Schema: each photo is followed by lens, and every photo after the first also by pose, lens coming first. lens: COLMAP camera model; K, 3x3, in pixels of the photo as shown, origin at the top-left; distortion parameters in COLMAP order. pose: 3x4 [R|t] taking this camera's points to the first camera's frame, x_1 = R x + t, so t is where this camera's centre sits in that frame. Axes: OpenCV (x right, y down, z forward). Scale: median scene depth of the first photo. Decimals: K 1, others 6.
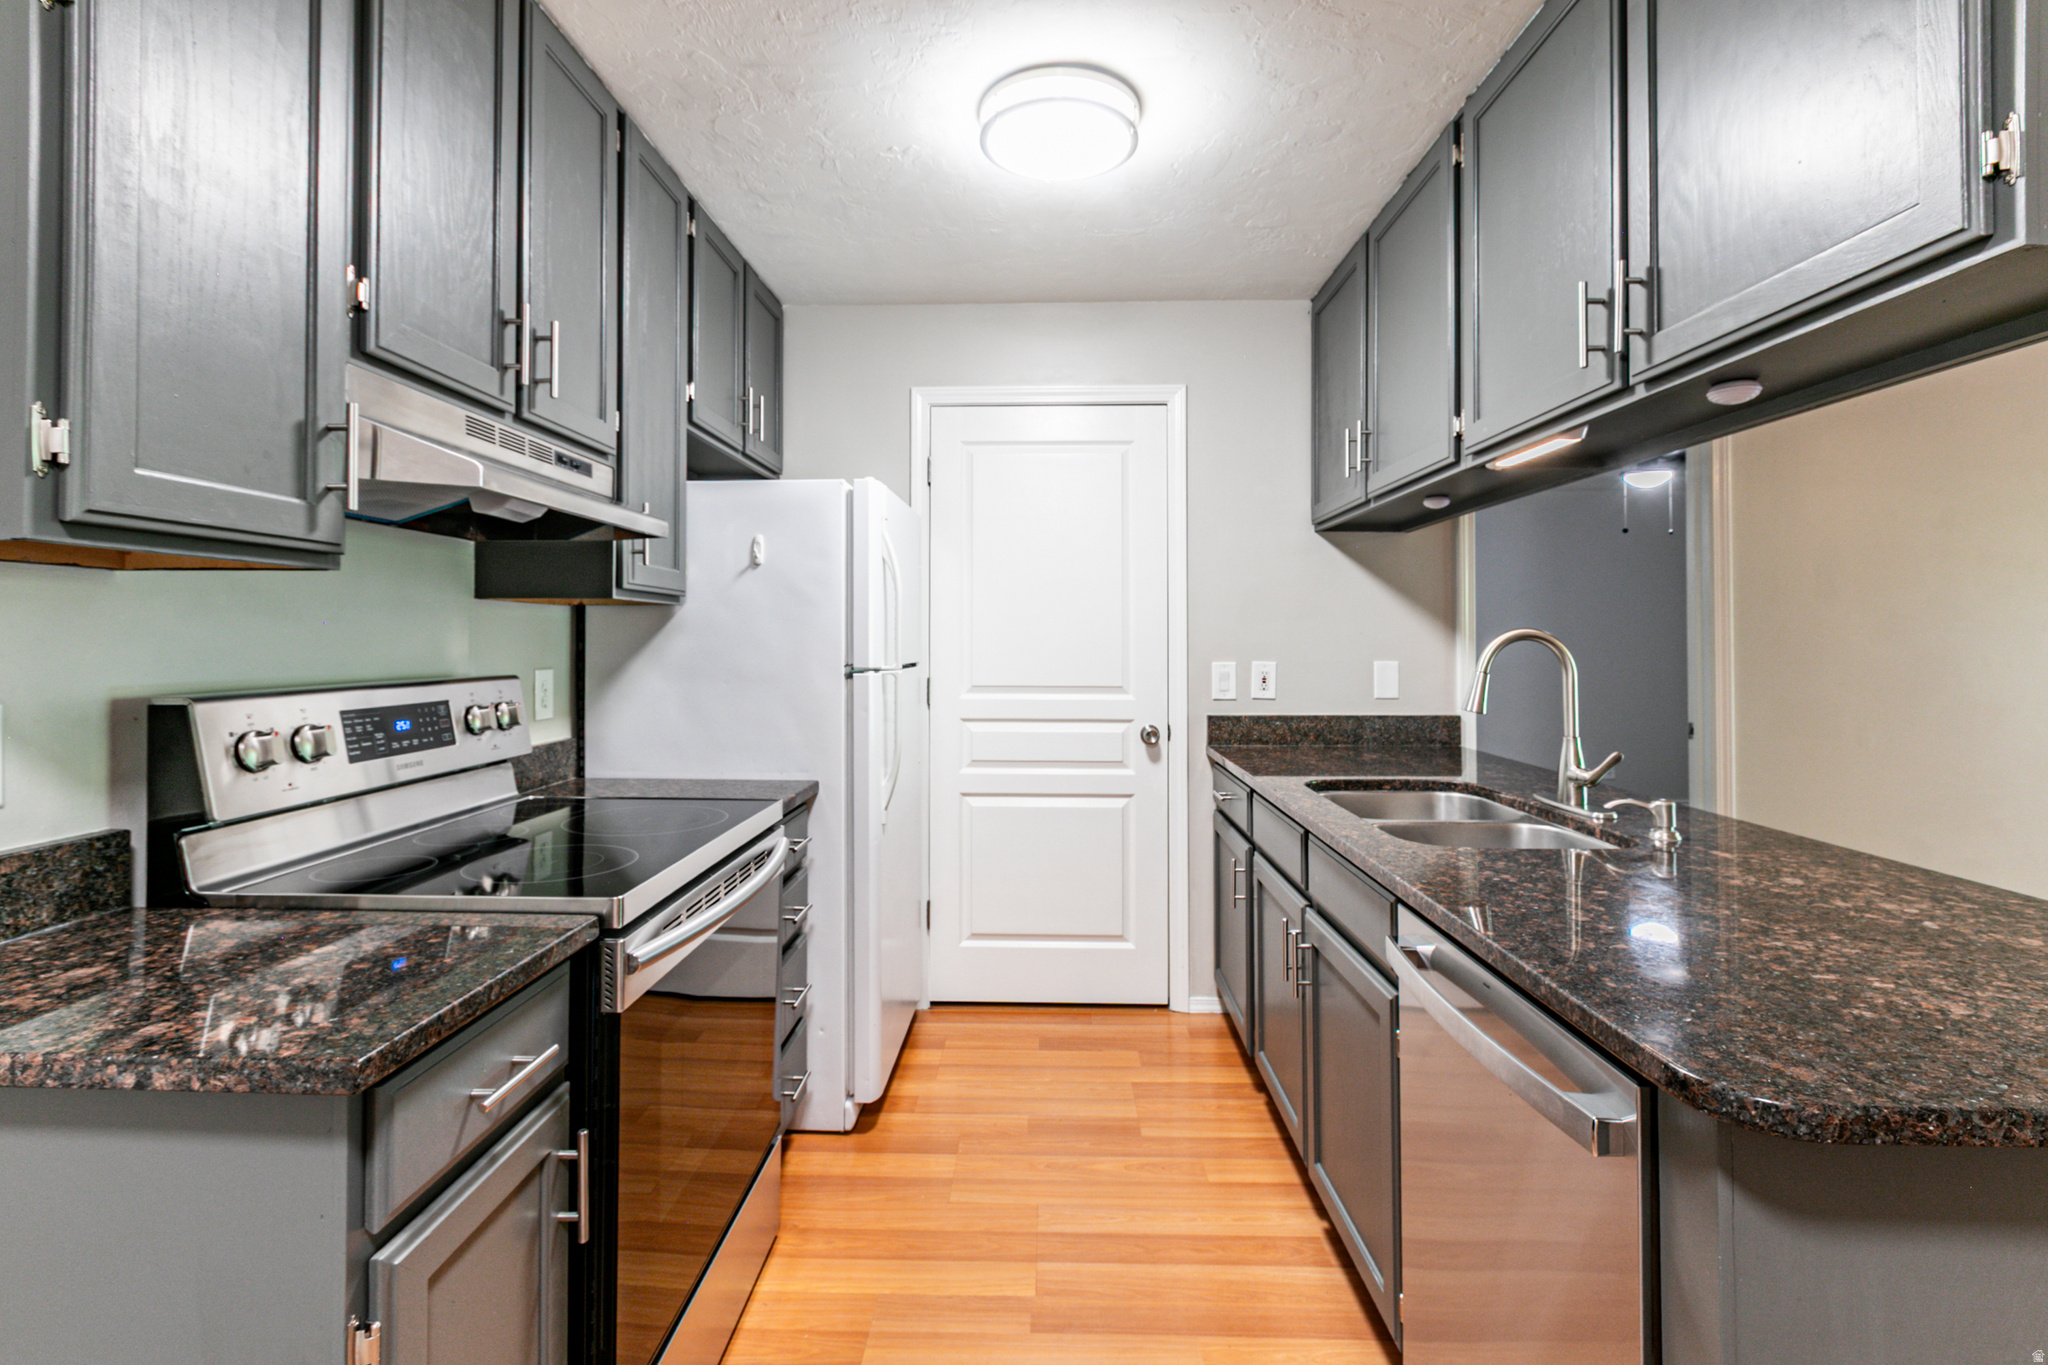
lens RADIAL K [[931.2, 0, 1021.1], [0, 931.2, 626.8], [0, 0, 1]] dist [0.000928, -0.000060]
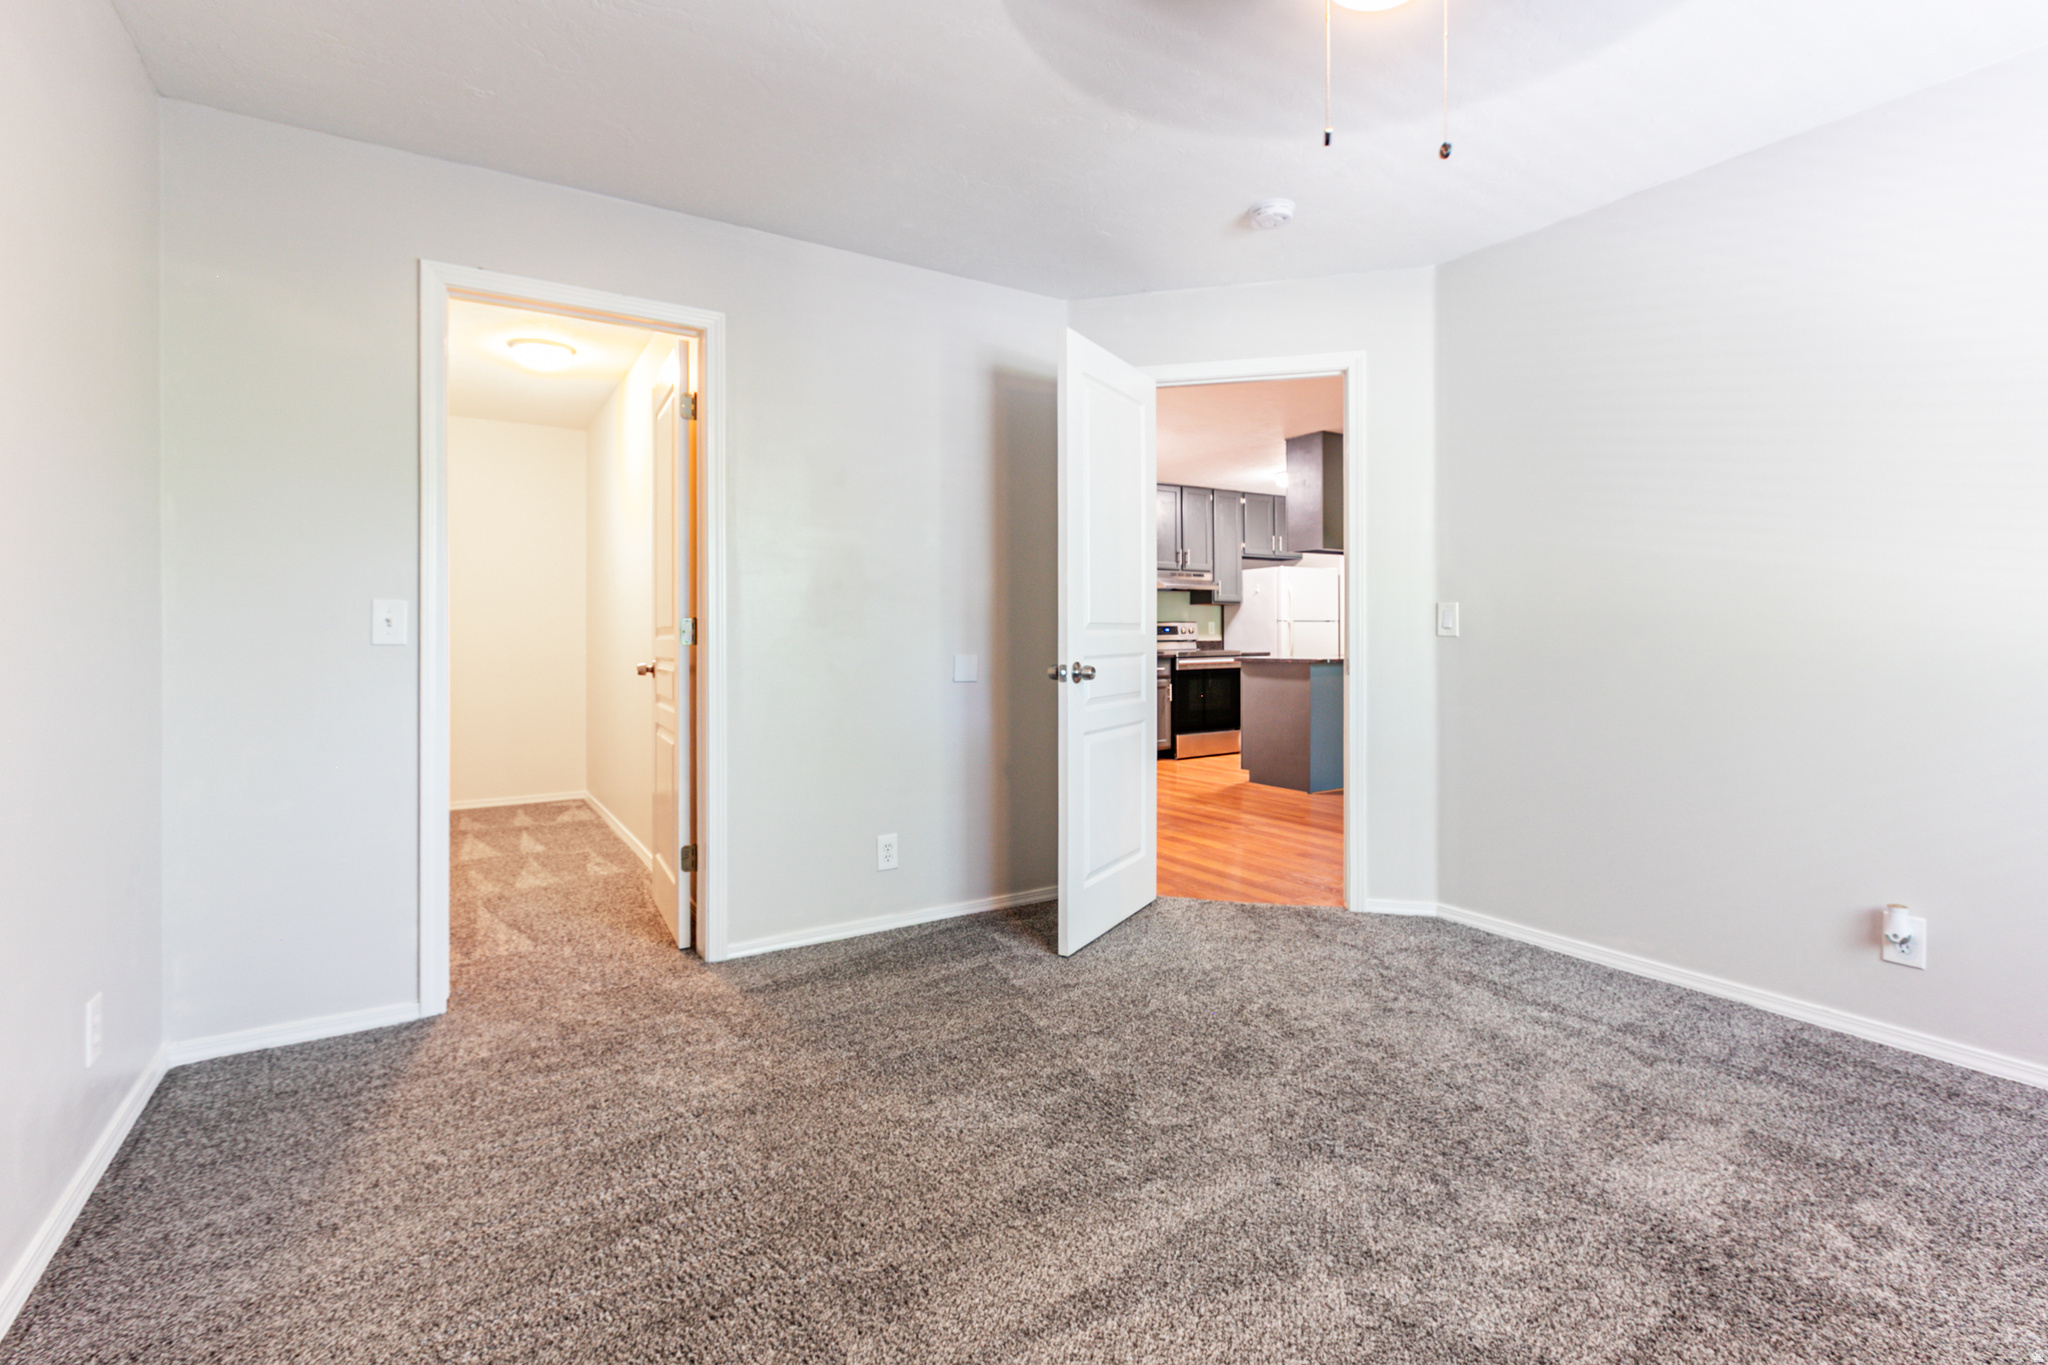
lens RADIAL K [[931.2, 0, 1020.9], [0, 931.2, 640.4], [0, 0, 1]] dist [0.000928, -0.000060]
pose [[0.558987, -0.001671, -0.829175, 2.644987], [0.021989, 0.999676, 0.012809, 0.064822], [0.828885, -0.025393, 0.558842, -2.146338]]
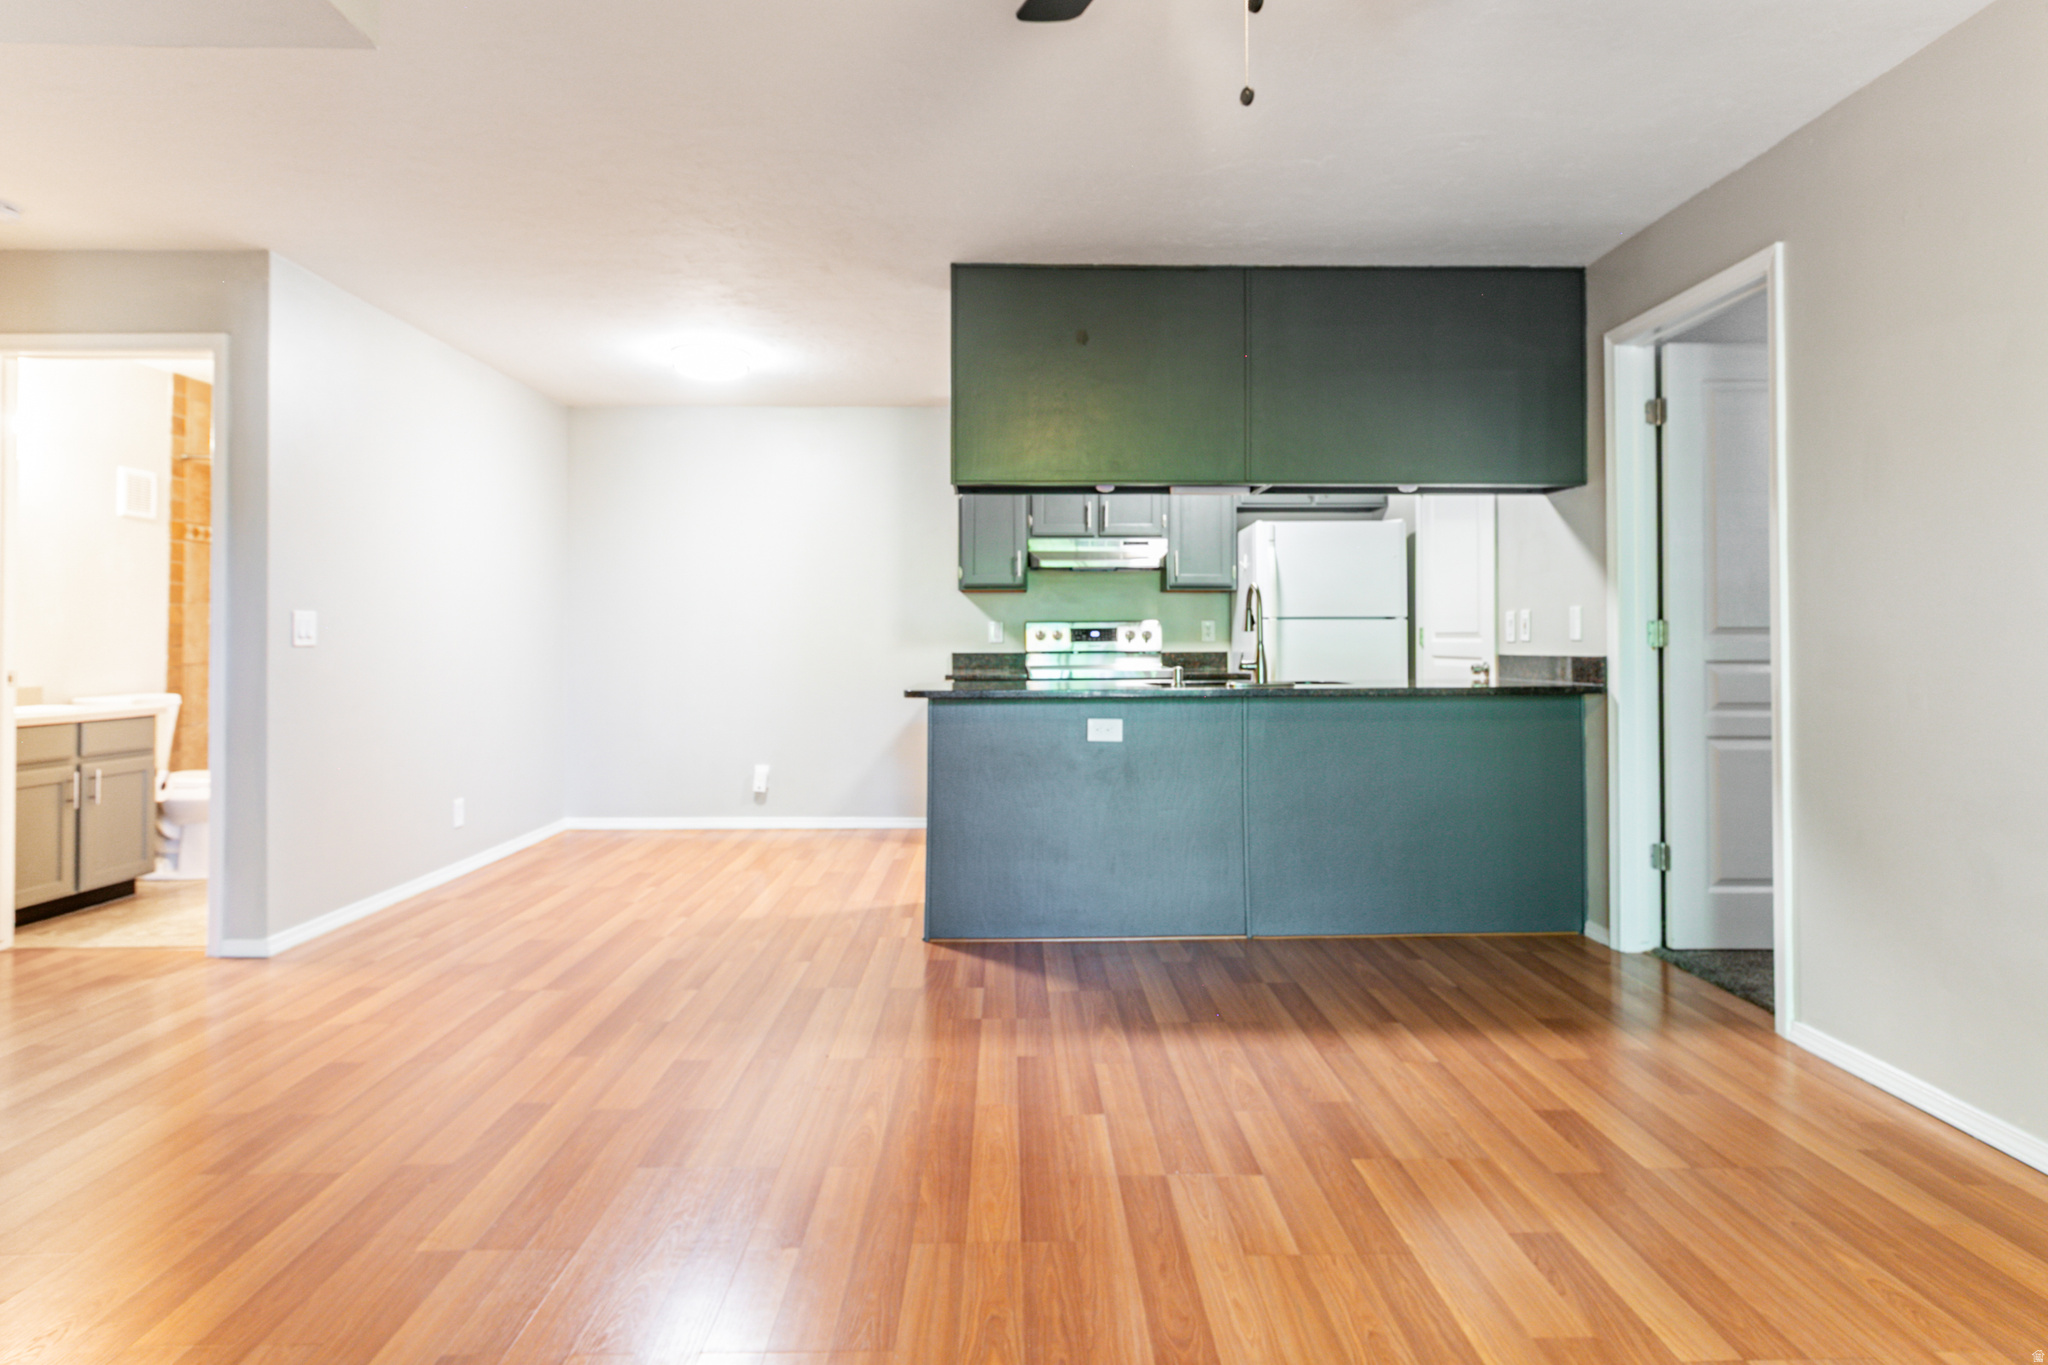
lens RADIAL K [[1133.1, 0, 1030.5], [0, 1133.1, 624.7], [0, 0, 1]] dist [0.010052, 0.001681]
pose [[0.048508, -0.016413, -0.998688, 2.669860], [0.020409, 0.999673, -0.015438, 0.105493], [0.998614, -0.019633, 0.048827, 0.475235]]
